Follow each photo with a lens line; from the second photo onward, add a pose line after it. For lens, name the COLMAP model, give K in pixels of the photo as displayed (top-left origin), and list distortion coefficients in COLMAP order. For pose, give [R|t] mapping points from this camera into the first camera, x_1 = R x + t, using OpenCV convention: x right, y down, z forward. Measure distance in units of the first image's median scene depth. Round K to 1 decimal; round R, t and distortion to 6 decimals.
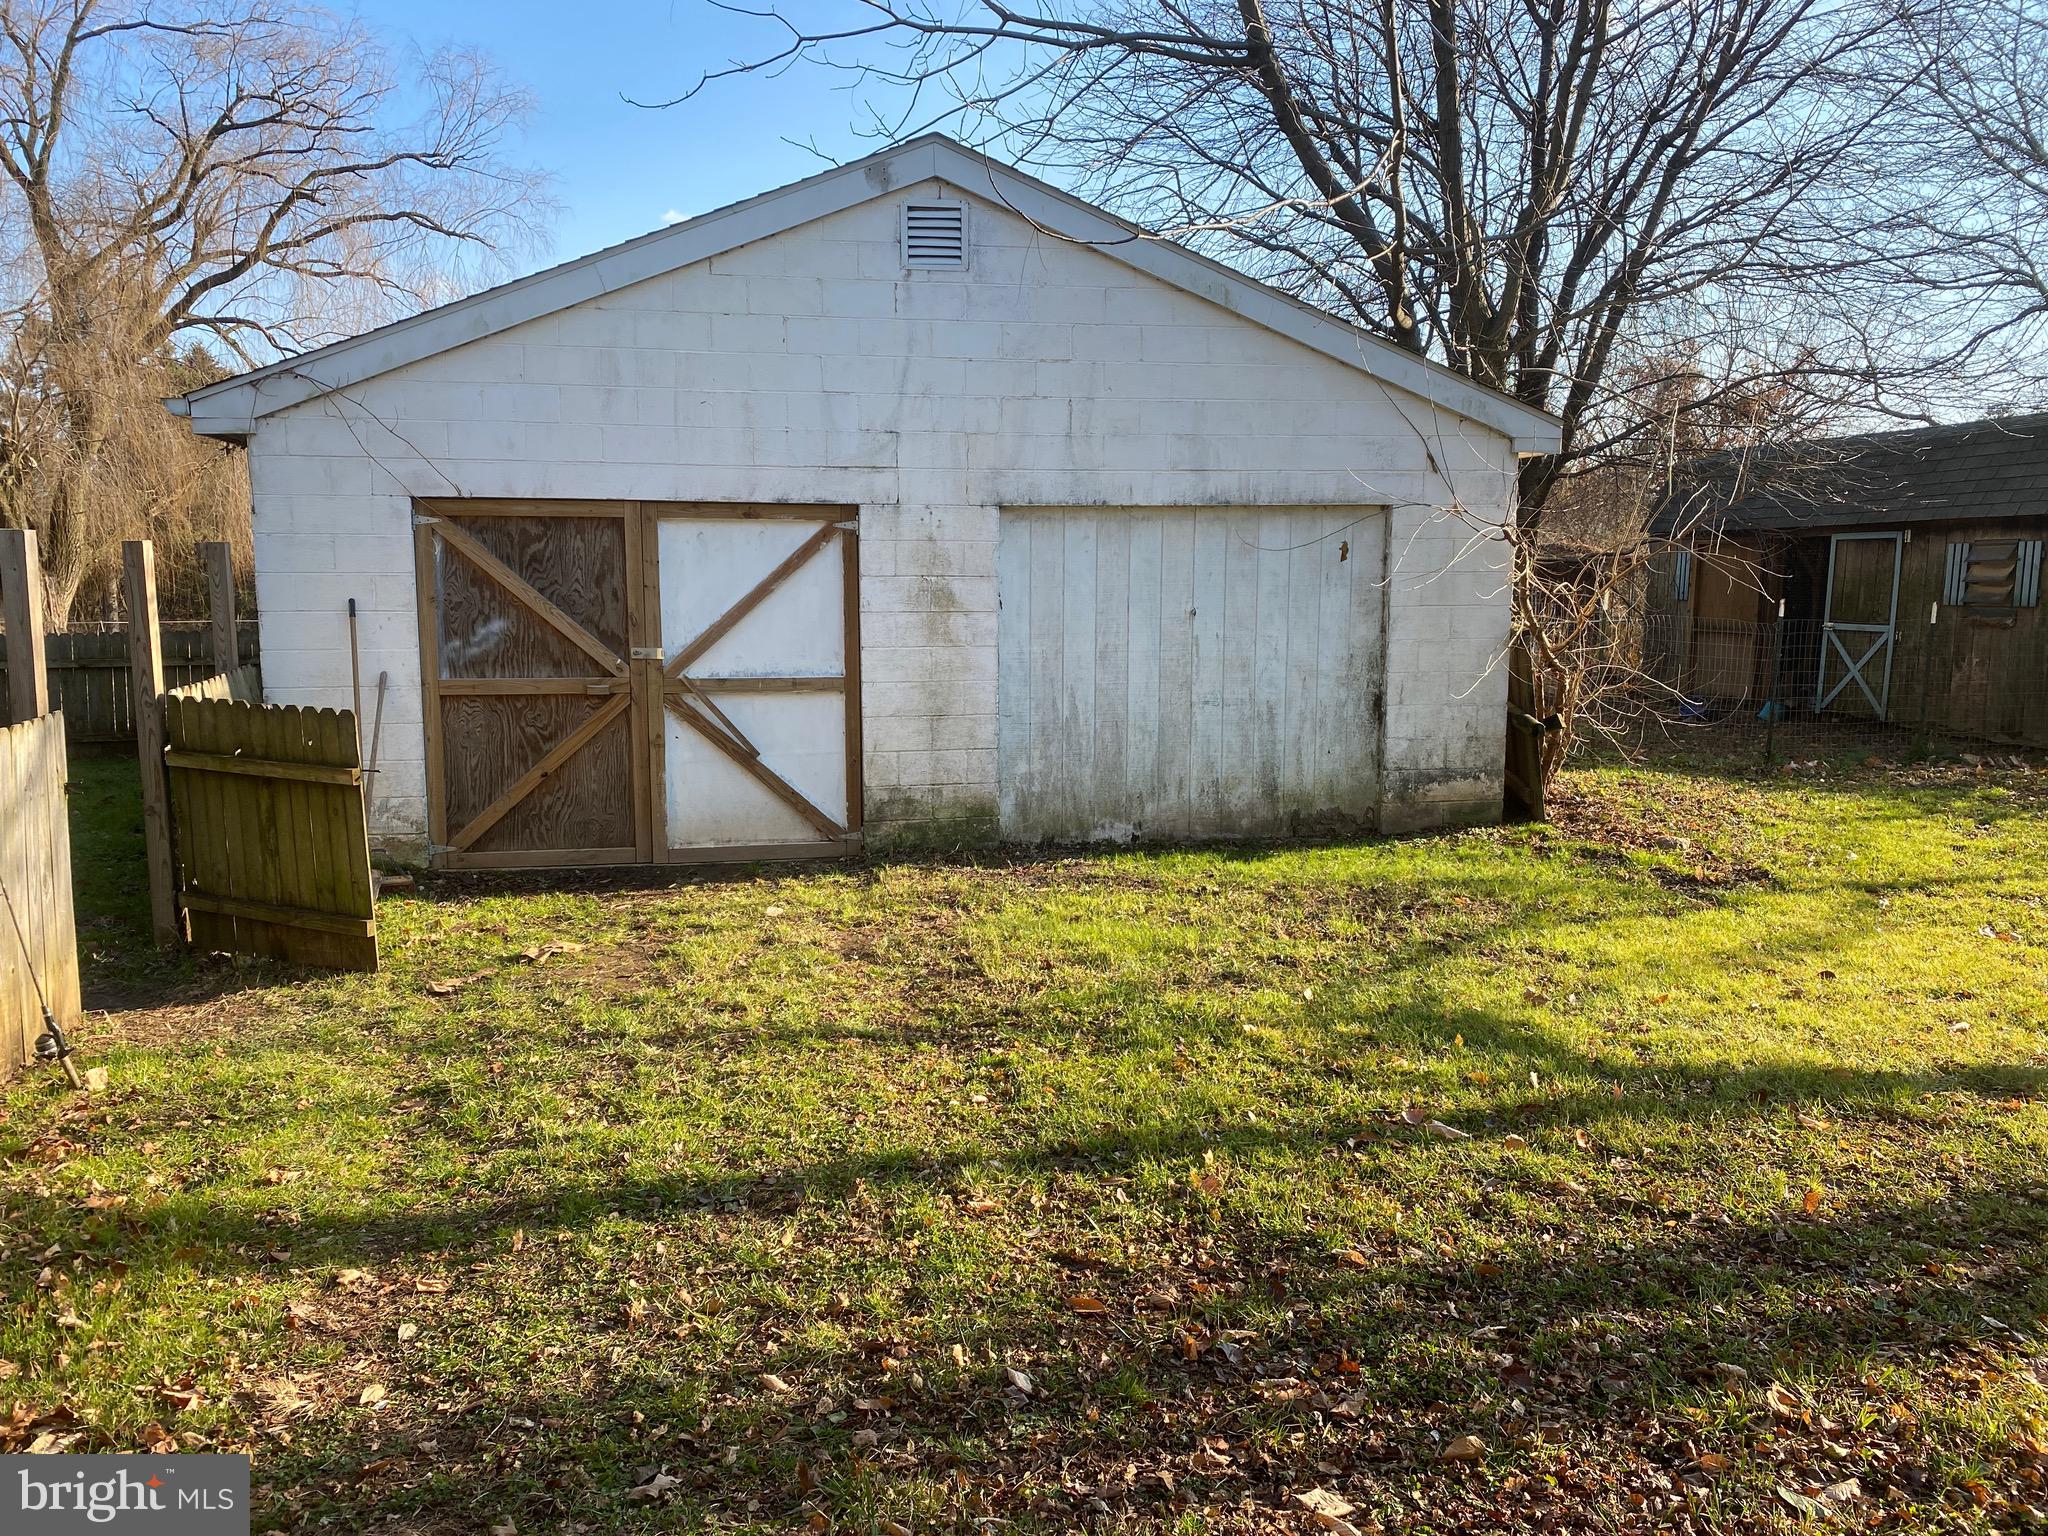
lens RADIAL K [[1589.0, 0, 1033.4], [0, 1589.0, 757.7], [0, 0, 1]] dist [0.051329, -0.051163]
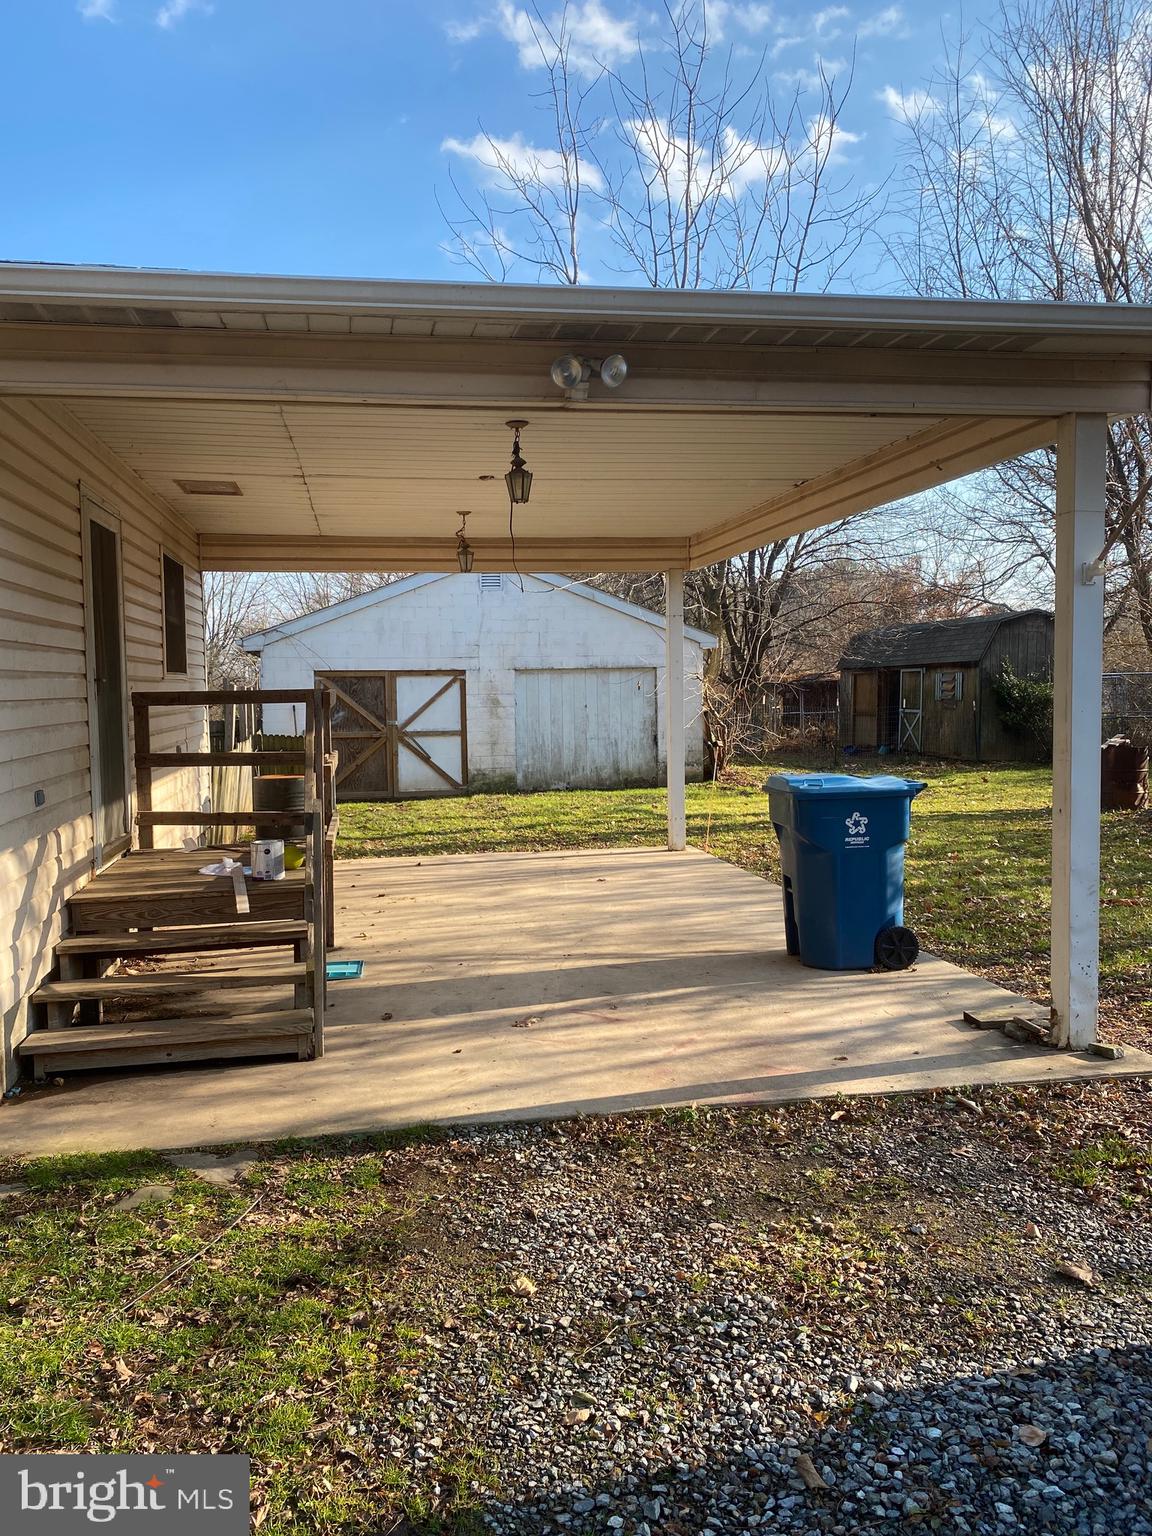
lens RADIAL K [[1191.7, 0, 616.2], [0, 1191.7, 760.7], [0, 0, 1]] dist [0.051329, -0.051163]
pose [[0.999434, -0.016112, 0.029519, 0.094336], [0.017664, 0.998434, -0.053074, 0.121077], [-0.028618, 0.053565, 0.998154, -1.127750]]
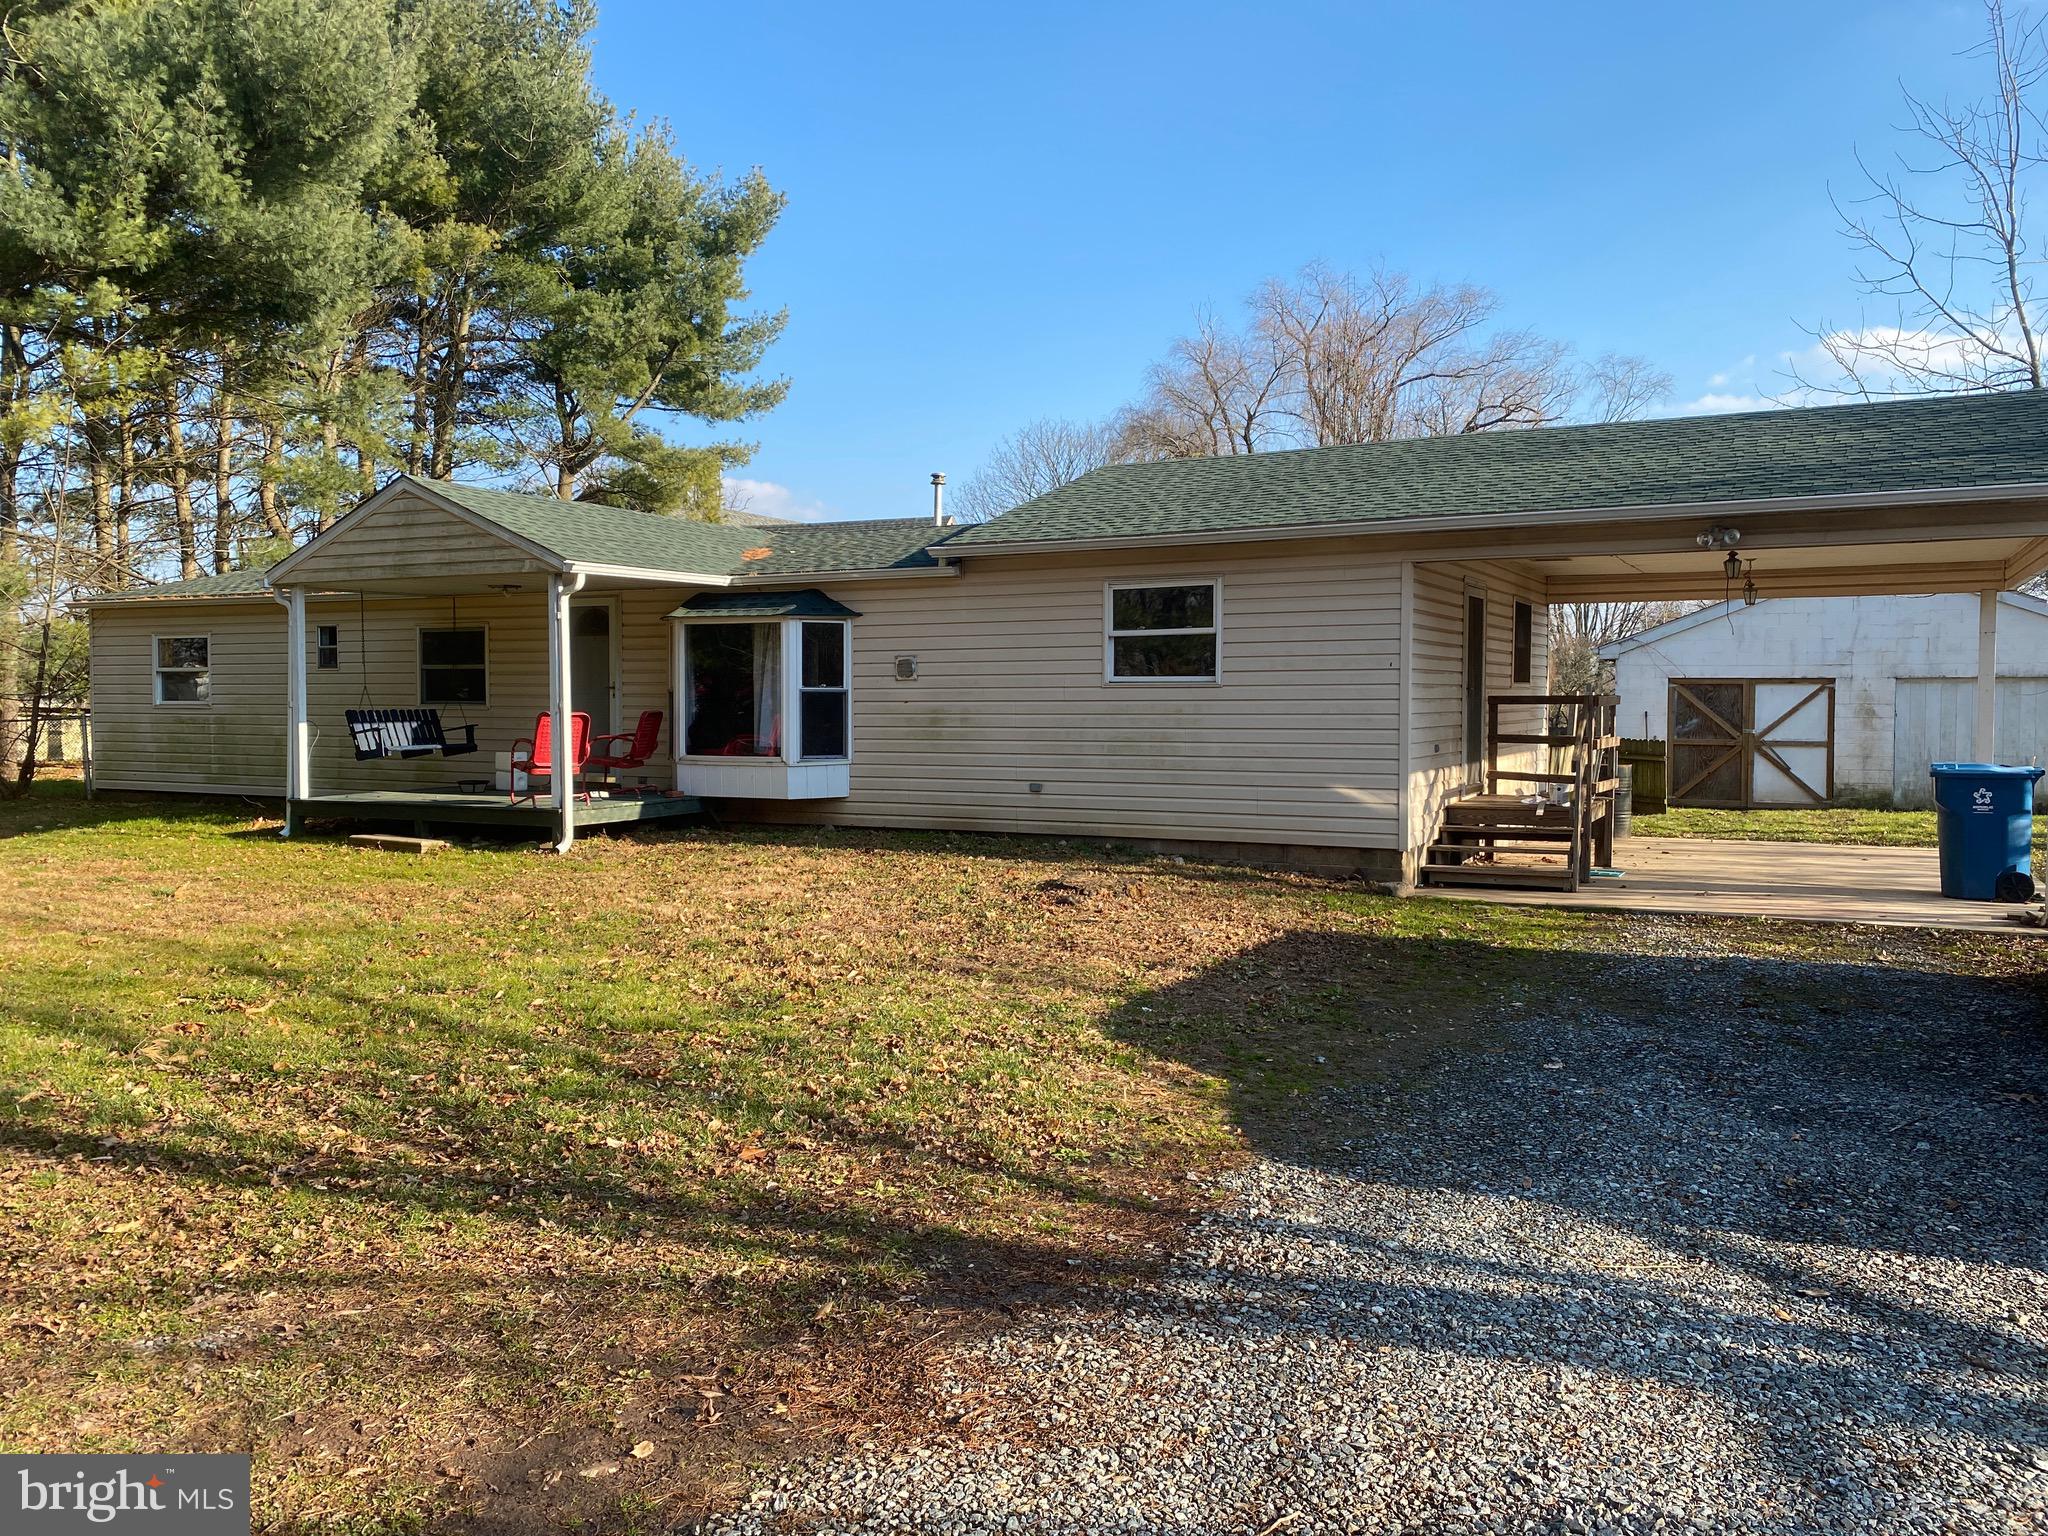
lens RADIAL K [[1589.0, 0, 1015.1], [0, 1589.0, 757.7], [0, 0, 1]] dist [0.051329, -0.051163]
pose [[0.795193, 0.024432, -0.605865, 0.436292], [-0.072201, 0.995894, -0.054602, 0.225290], [0.602043, 0.087164, 0.793692, -1.993087]]
